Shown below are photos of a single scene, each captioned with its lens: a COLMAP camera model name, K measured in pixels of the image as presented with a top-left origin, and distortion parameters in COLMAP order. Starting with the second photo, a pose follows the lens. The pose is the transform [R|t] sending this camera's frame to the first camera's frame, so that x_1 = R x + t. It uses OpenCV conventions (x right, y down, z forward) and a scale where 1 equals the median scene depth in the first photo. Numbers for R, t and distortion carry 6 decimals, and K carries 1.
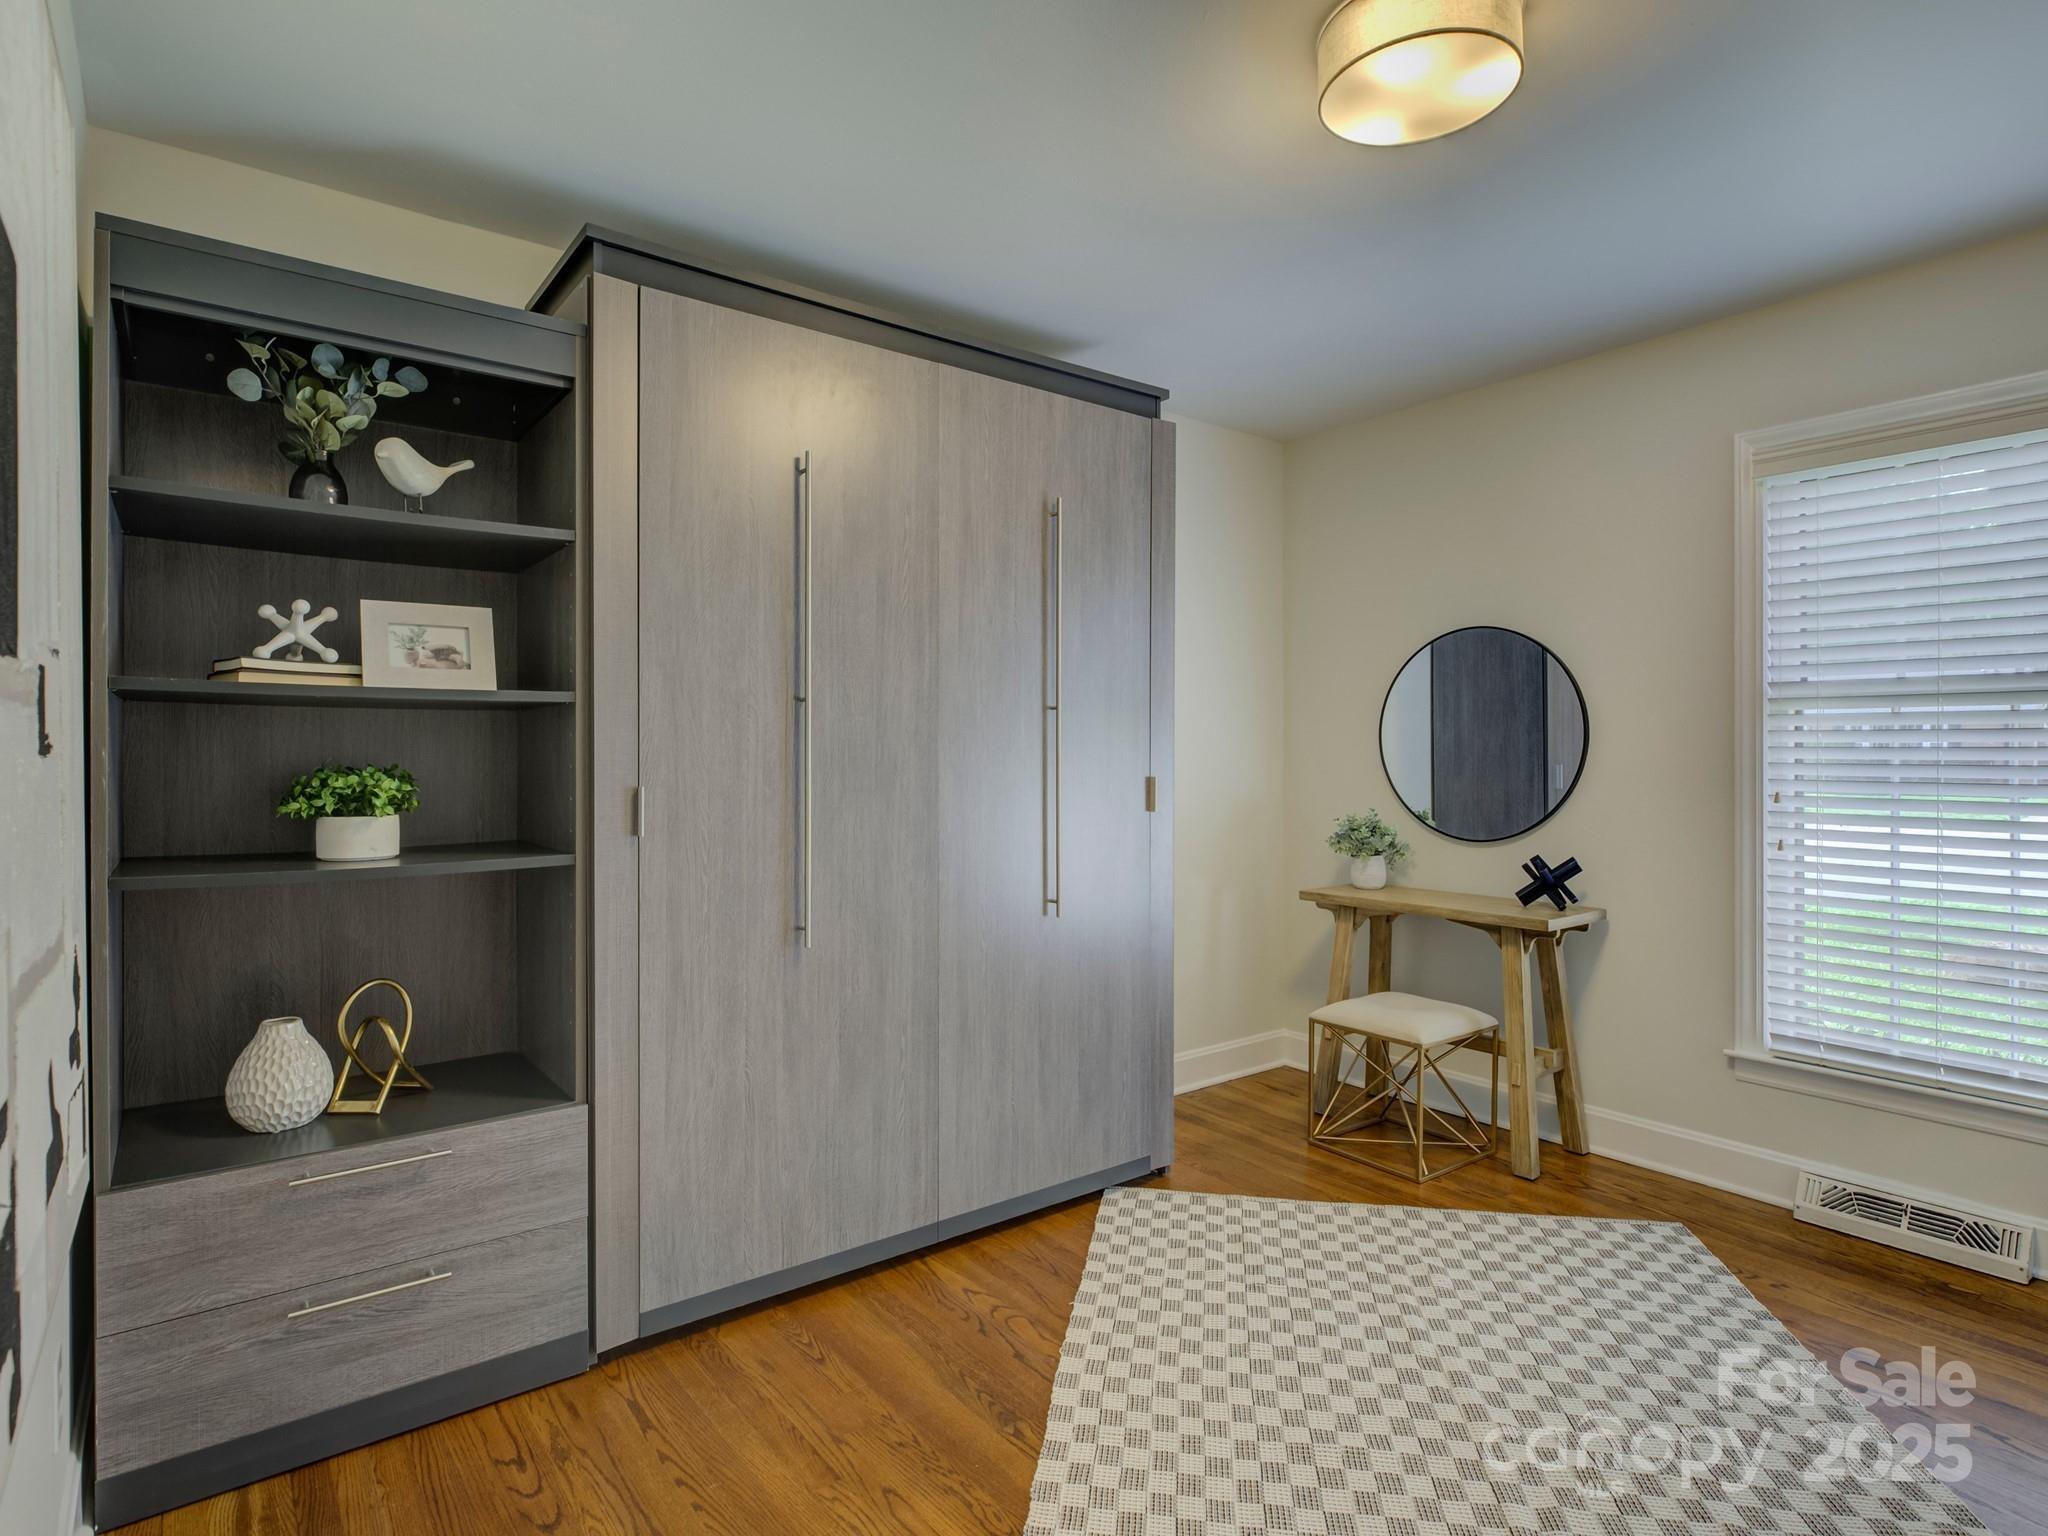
lens RADIAL K [[1098.6, 0, 1024.0], [0, 1098.6, 768.0], [0, 0, 1]] dist [-0.004534, -0.000123]
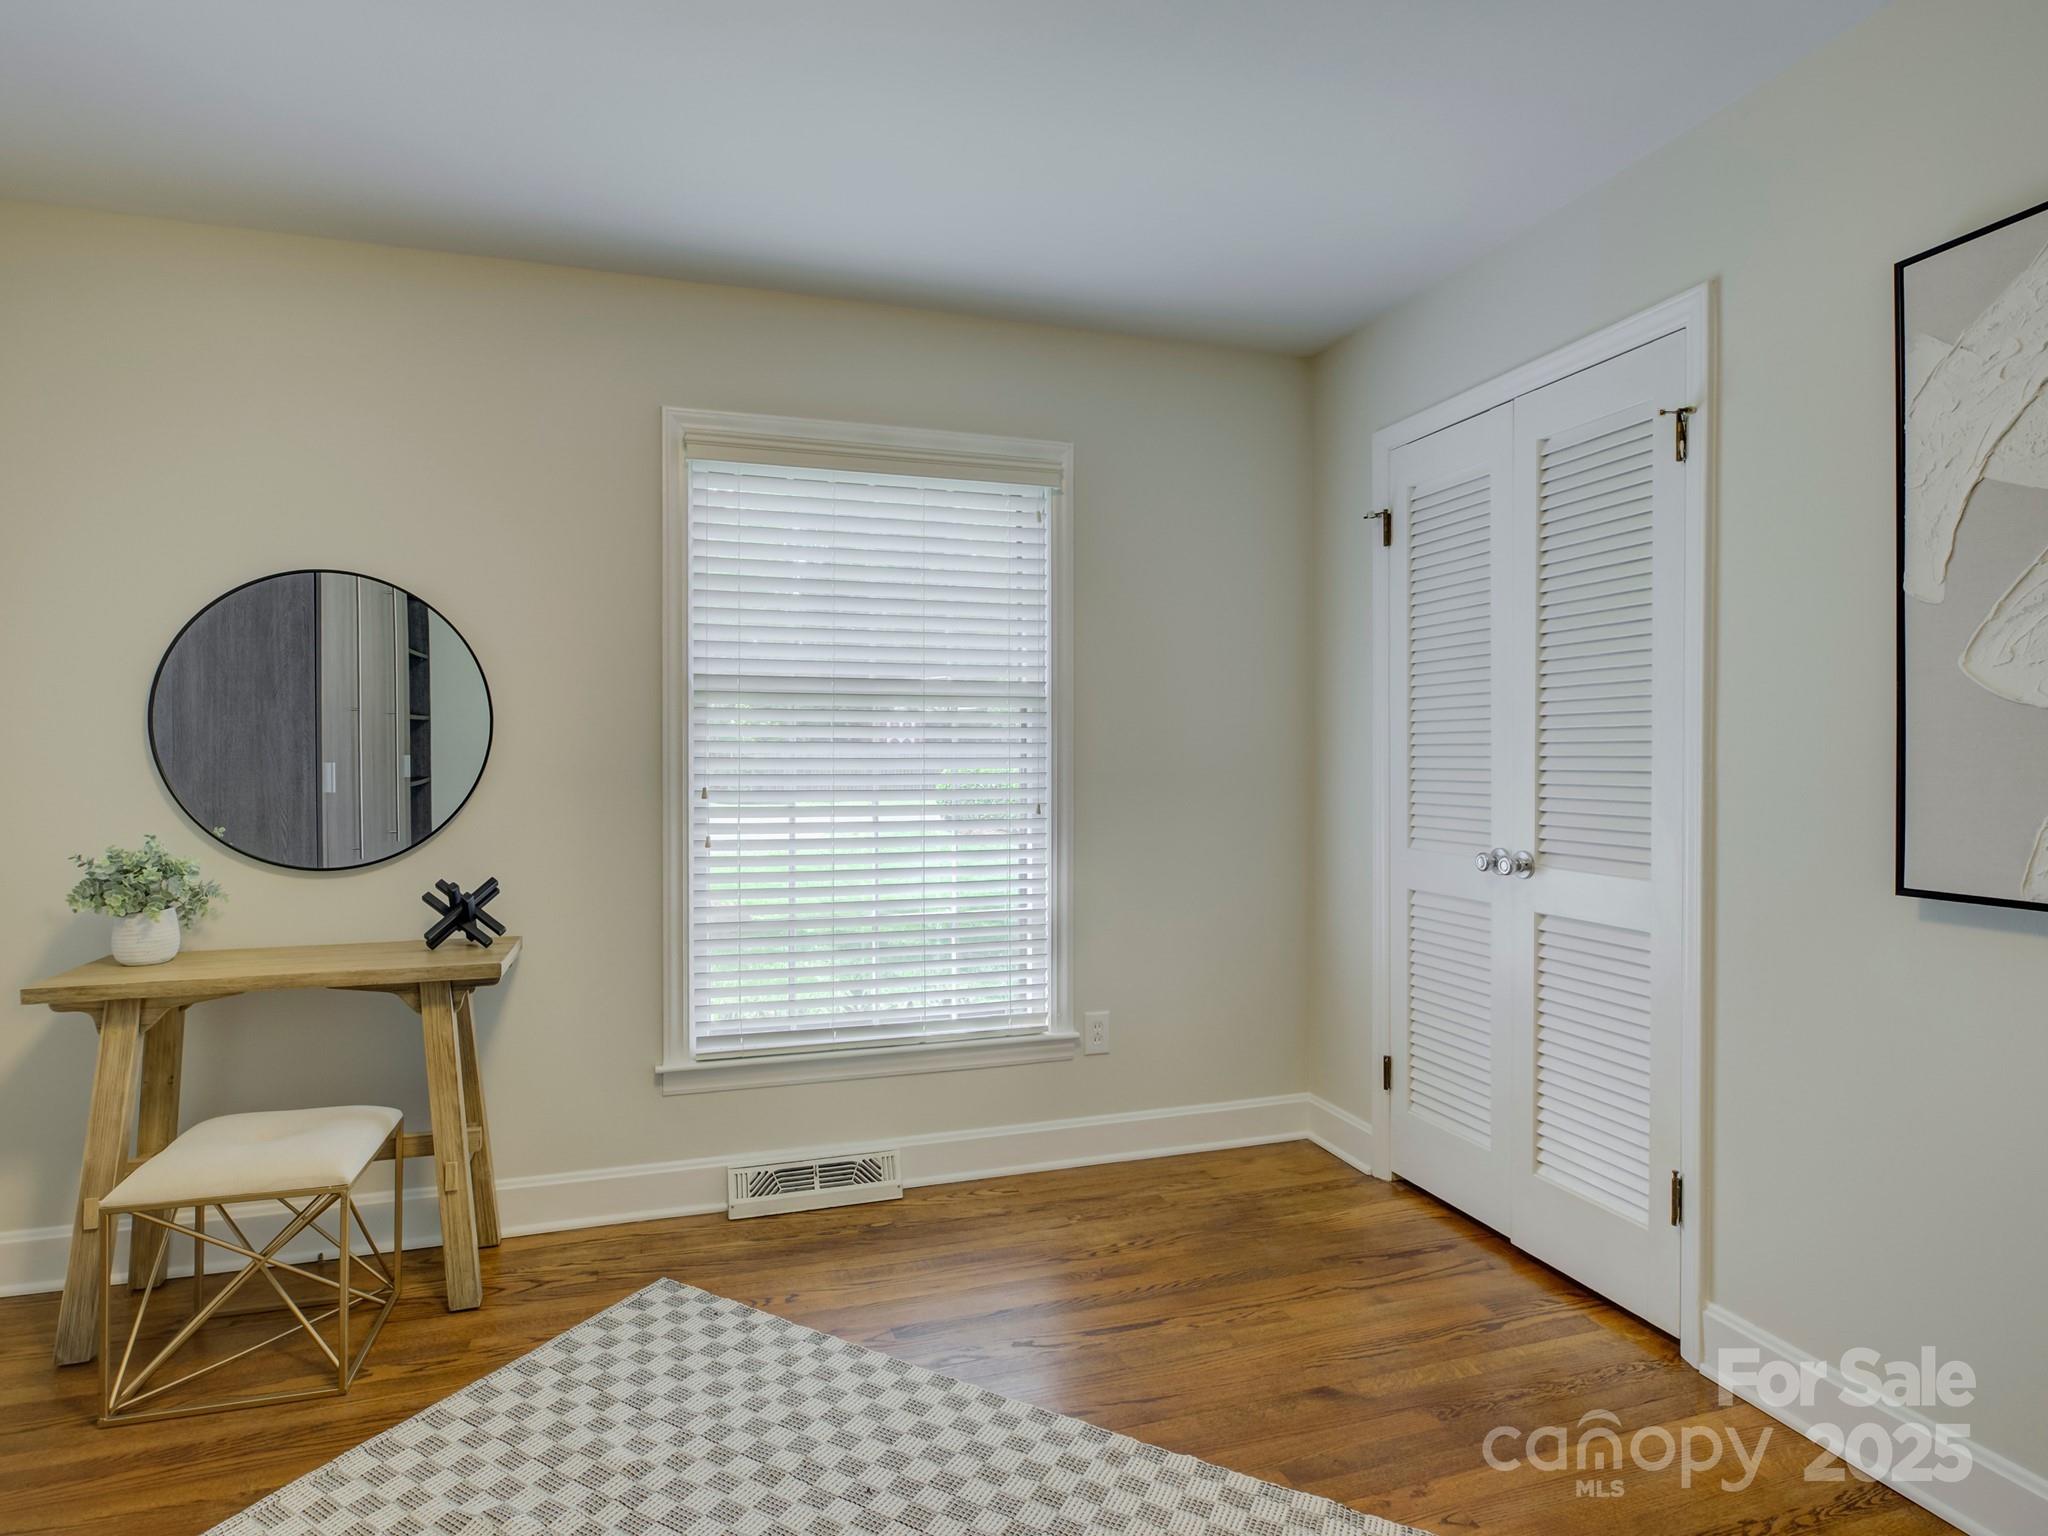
lens RADIAL K [[1081.8, 0, 1010.6], [0, 1081.8, 749.8], [0, 0, 1]] dist [-0.004776, -0.001018]
pose [[0.346247, 0.000475, 0.938143, -0.127916], [0.012326, 0.999911, -0.005055, -0.003874], [-0.938063, 0.013314, 0.346210, 0.444495]]
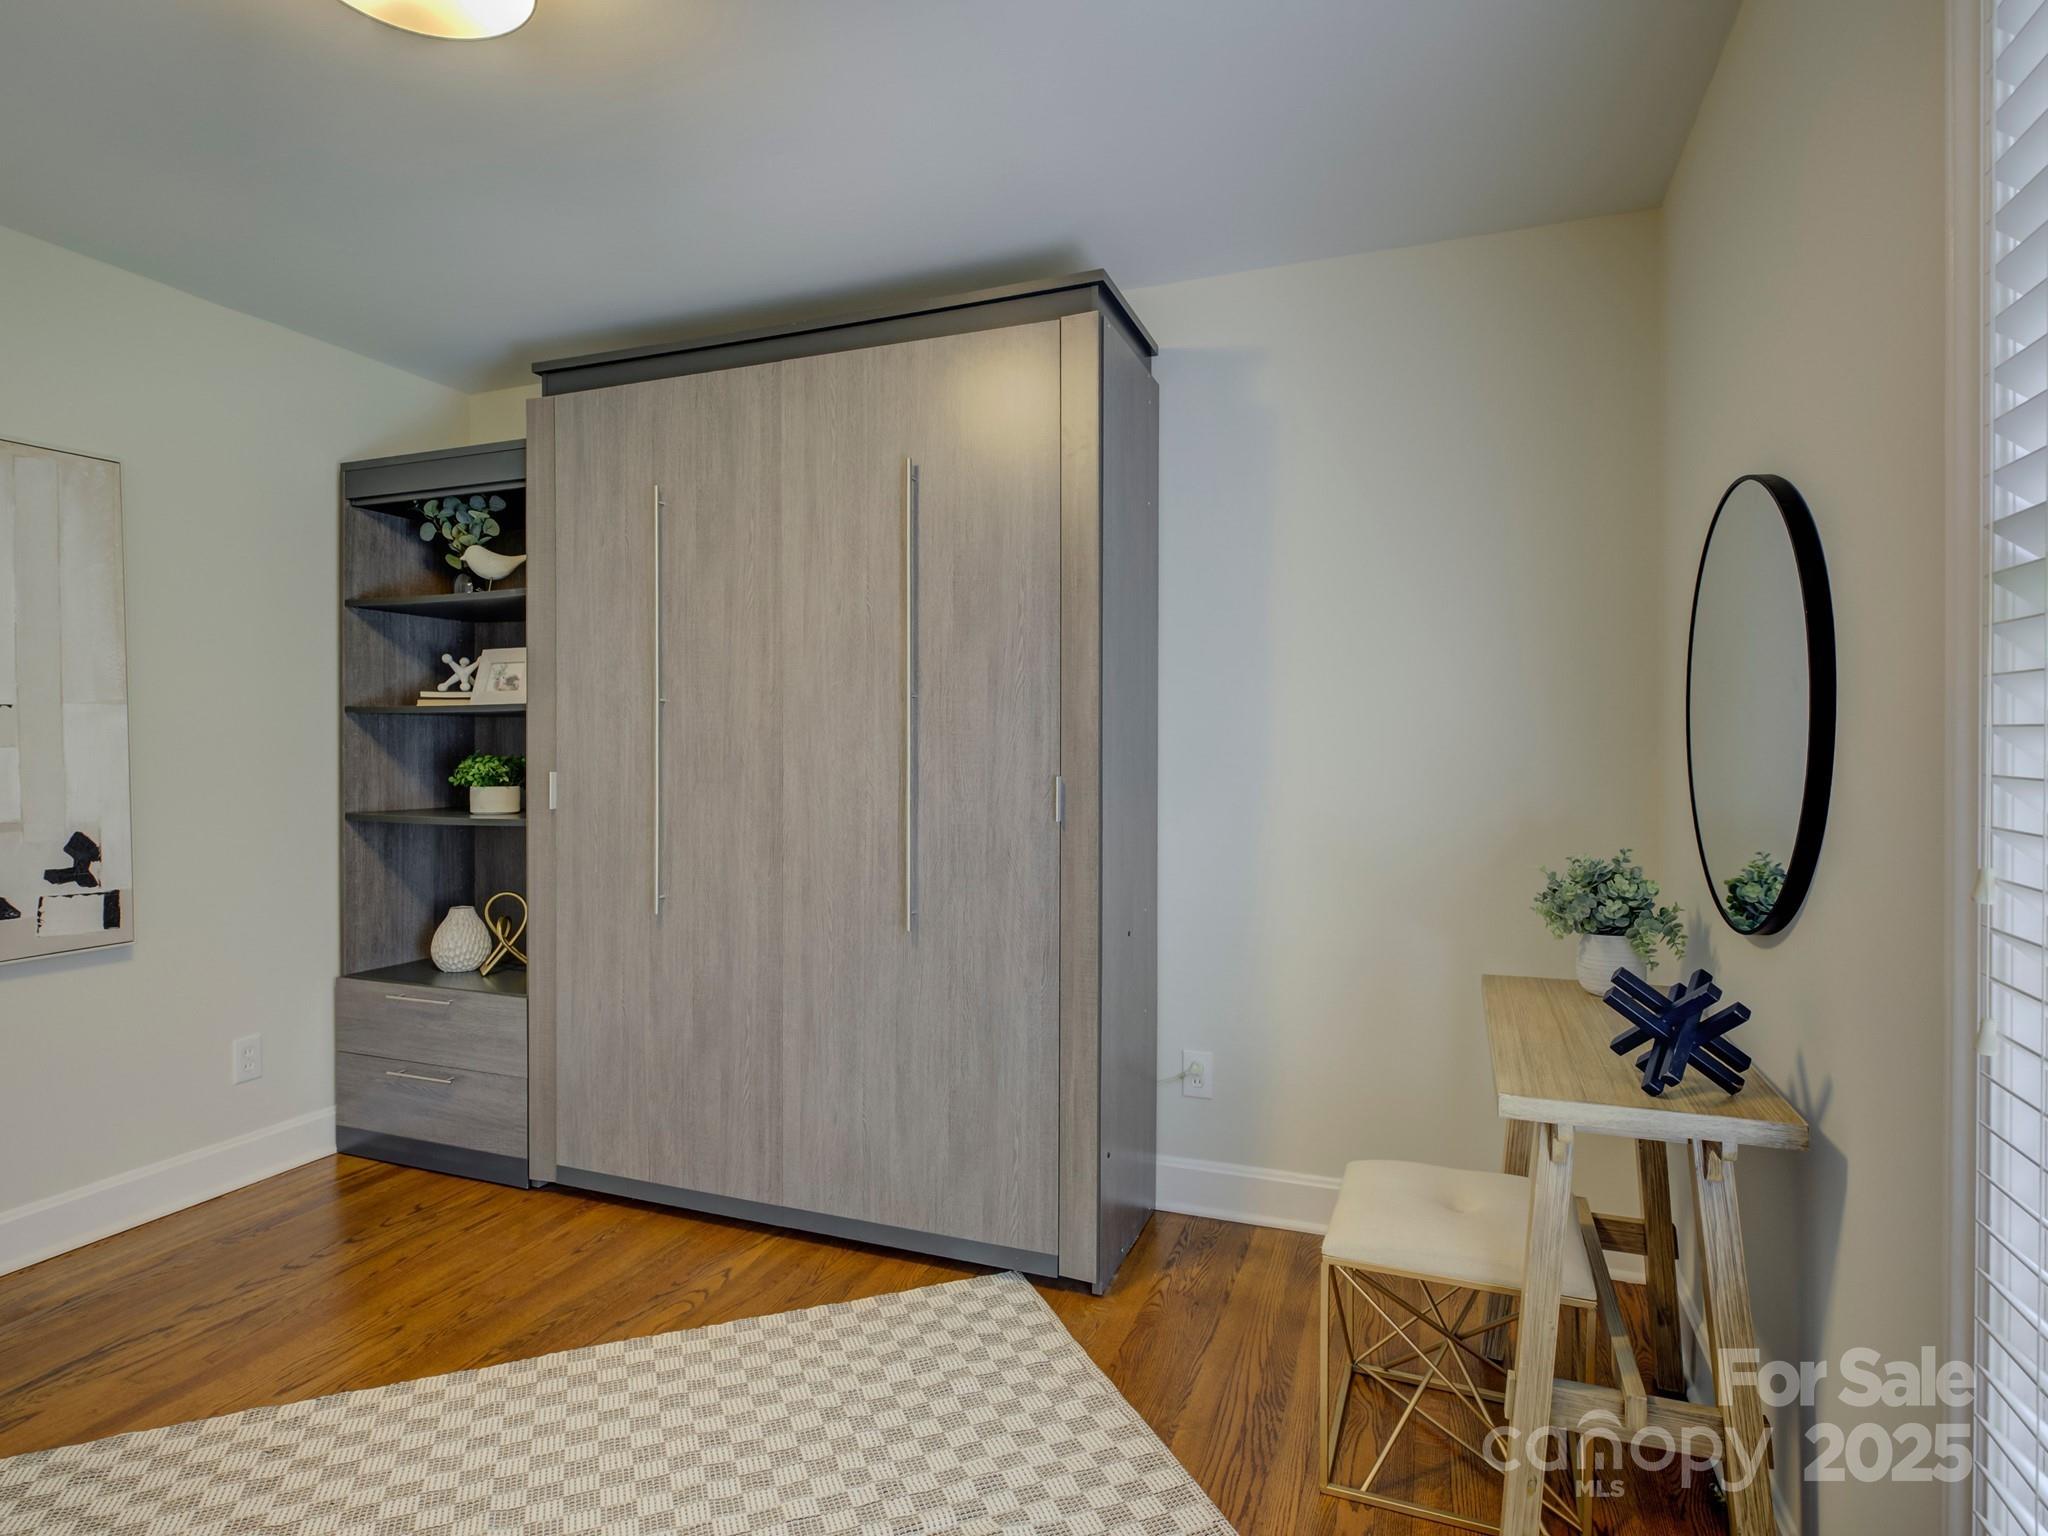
lens RADIAL K [[1123.6, 0, 1024.0], [0, 1123.6, 768.0], [0, 0, 1]] dist [-0.006425, -0.001575]
pose [[0.505479, 0.015817, -0.862694, 0.889837], [-0.011456, 0.999867, 0.011619, -0.008148], [0.862763, 0.004010, 0.505592, 0.638415]]
